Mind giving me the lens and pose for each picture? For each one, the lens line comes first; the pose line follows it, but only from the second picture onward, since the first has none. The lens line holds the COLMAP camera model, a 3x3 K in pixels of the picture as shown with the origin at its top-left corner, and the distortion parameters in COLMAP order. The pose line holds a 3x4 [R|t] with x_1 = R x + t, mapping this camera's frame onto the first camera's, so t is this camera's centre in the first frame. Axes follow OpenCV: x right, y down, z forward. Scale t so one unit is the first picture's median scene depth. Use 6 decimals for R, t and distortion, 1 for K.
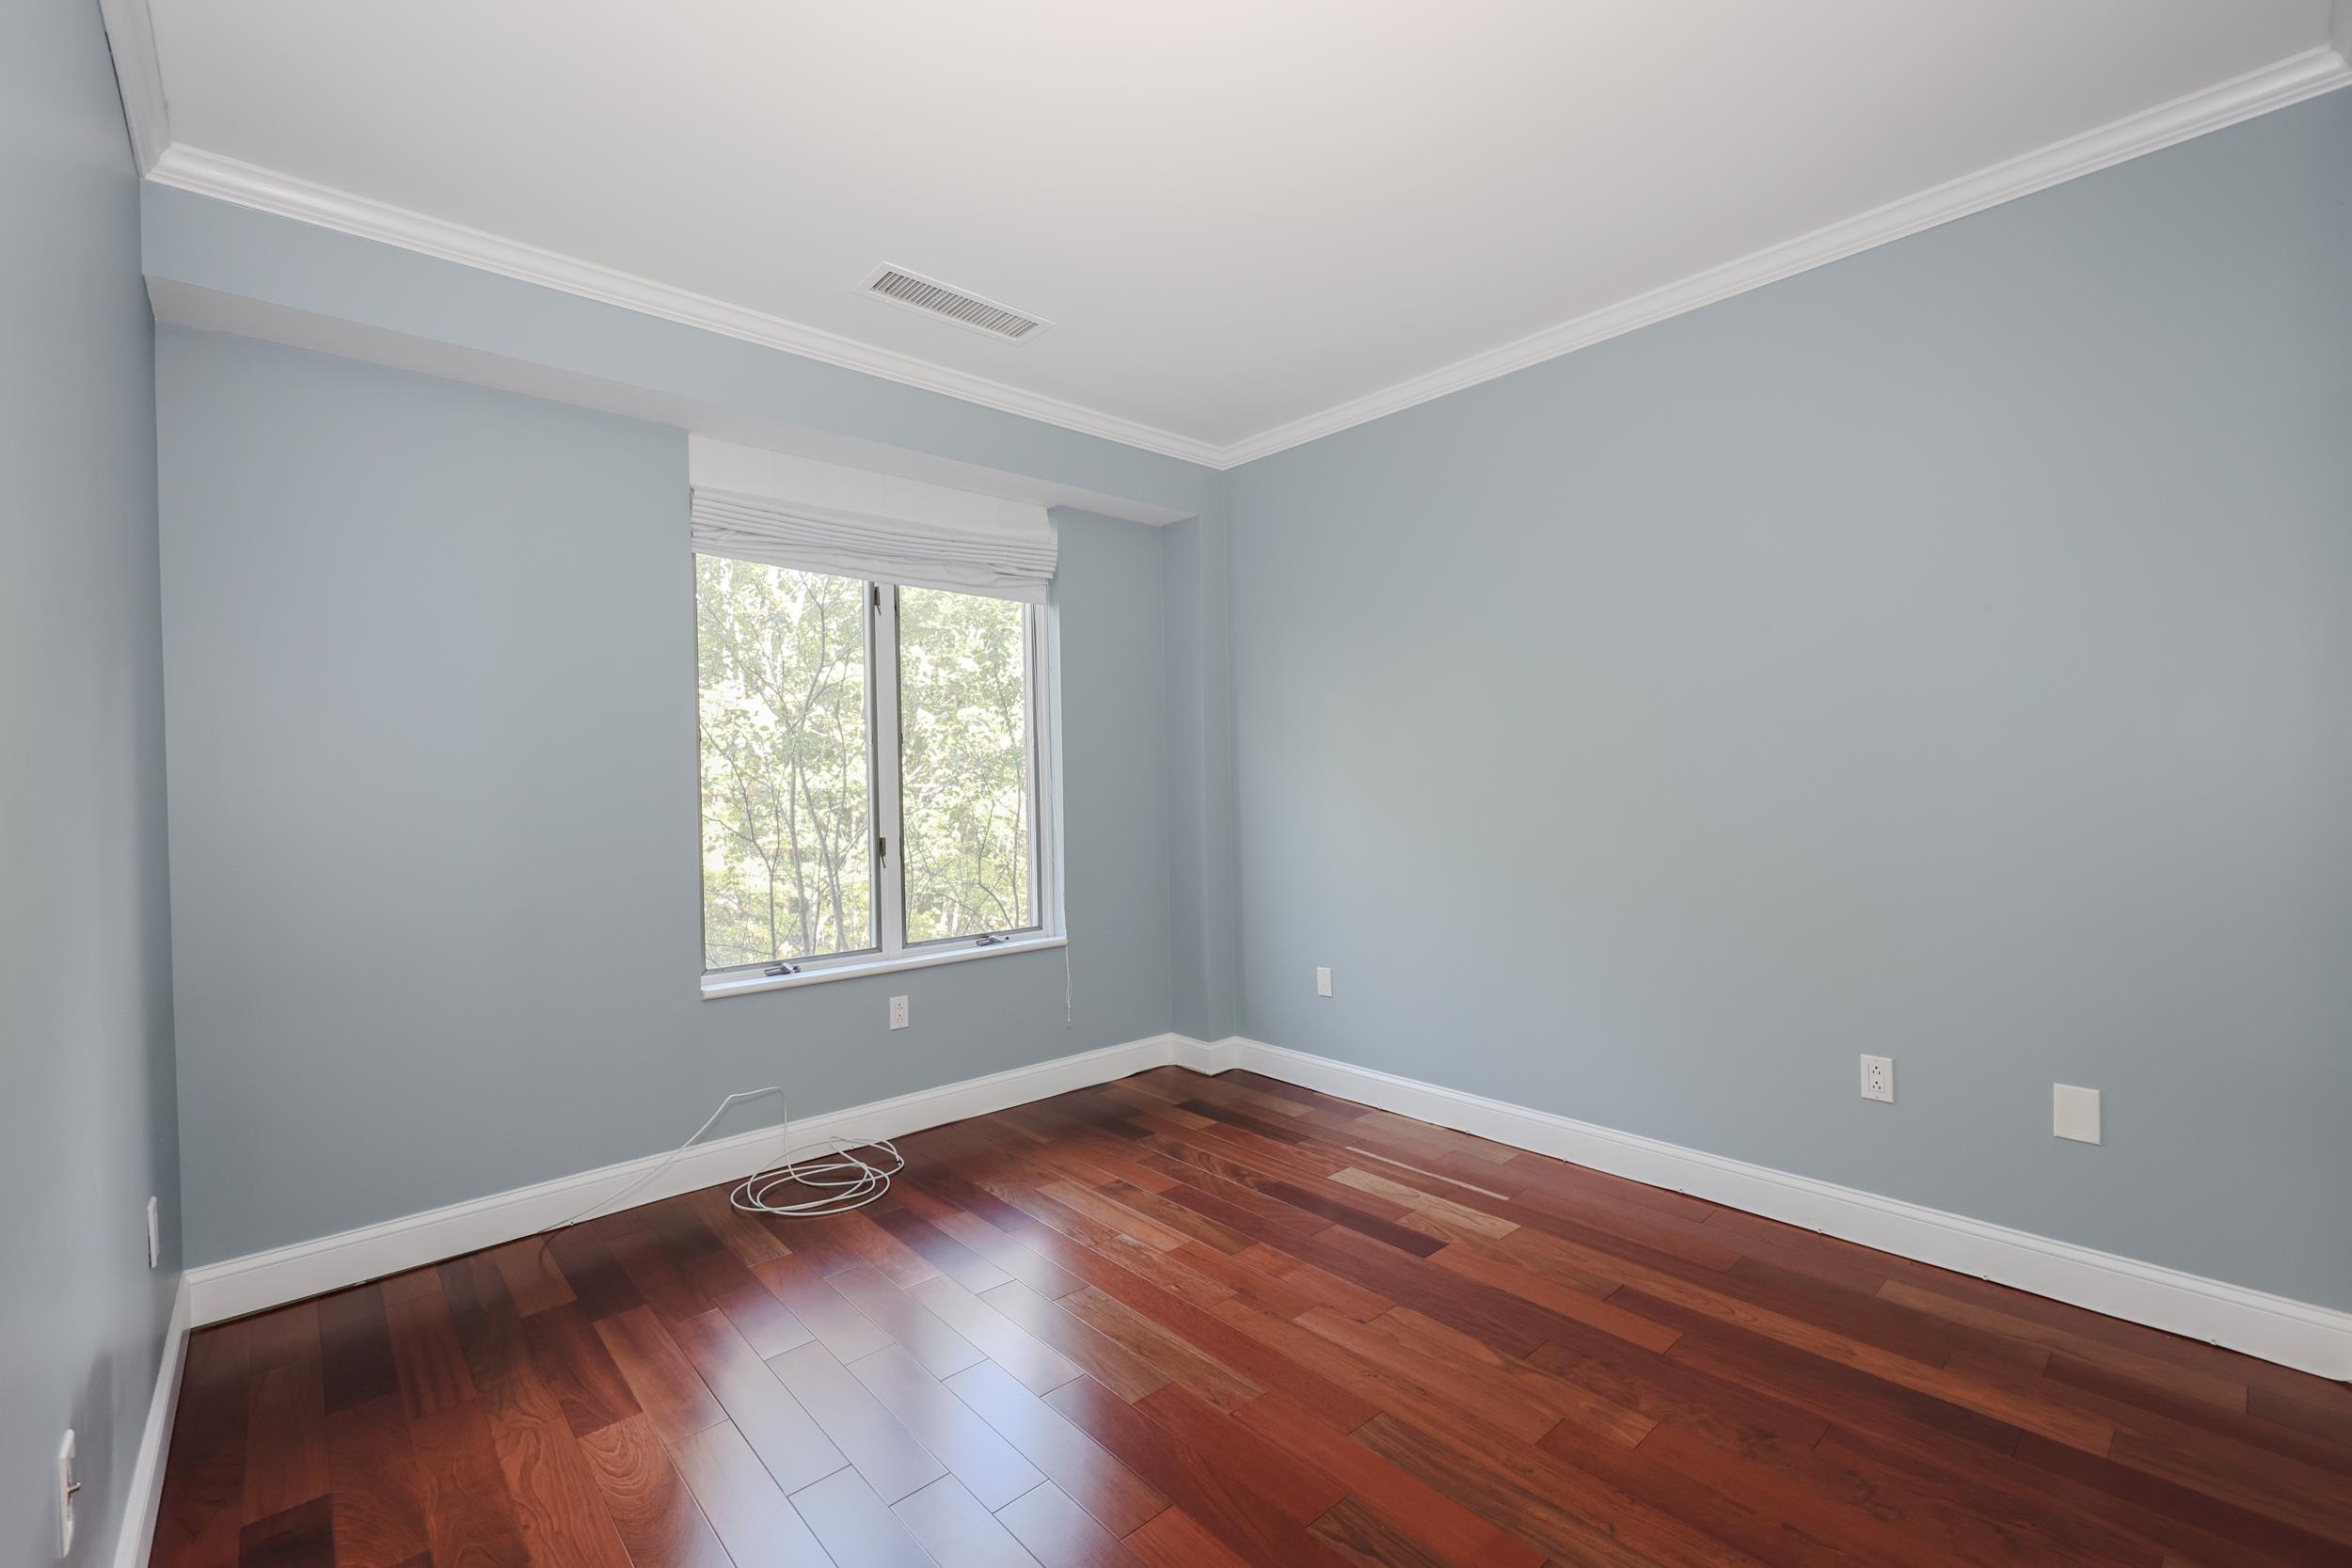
lens RADIAL K [[961.5, 0, 1173.4], [0, 961.5, 789.1], [0, 0, 1]] dist [0.000736, 0.000182]
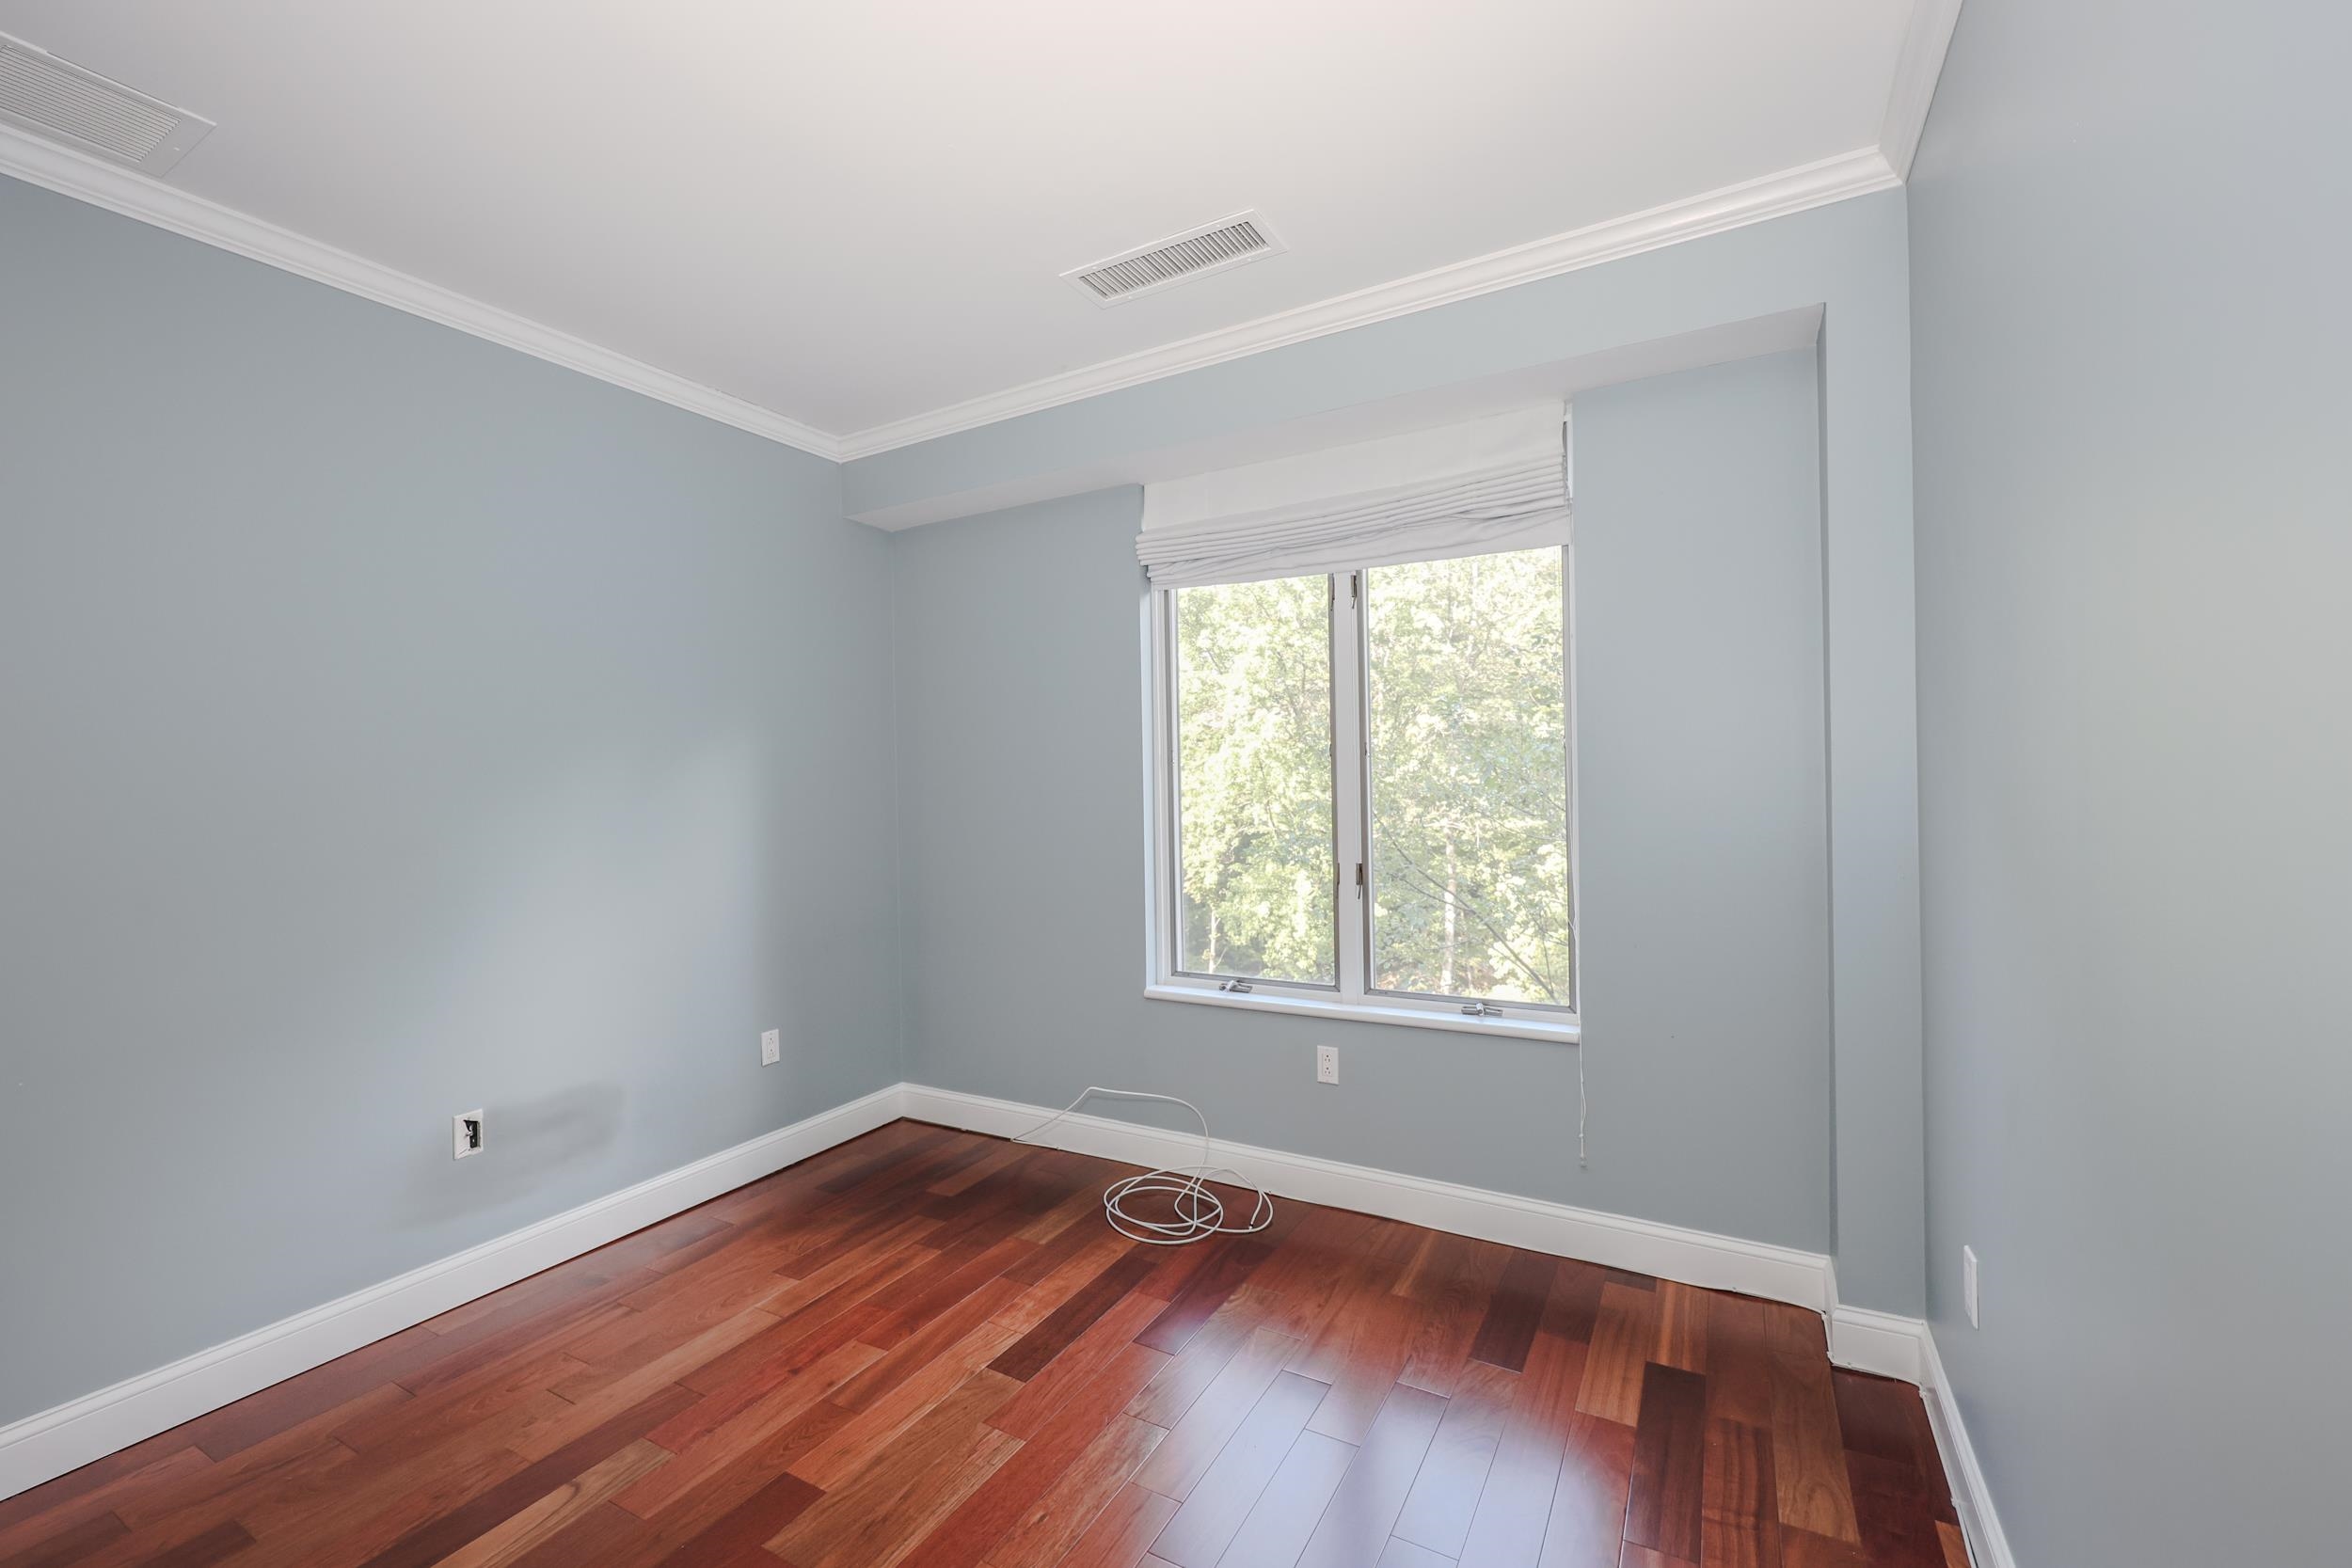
lens RADIAL K [[961.5, 0, 1173.4], [0, 961.5, 789.1], [0, 0, 1]] dist [0.000736, 0.000182]
pose [[0.335499, 0.019180, -0.941845, 0.549434], [0.007418, 0.999708, 0.023001, -0.044896], [0.942011, -0.014703, 0.335259, 0.650949]]
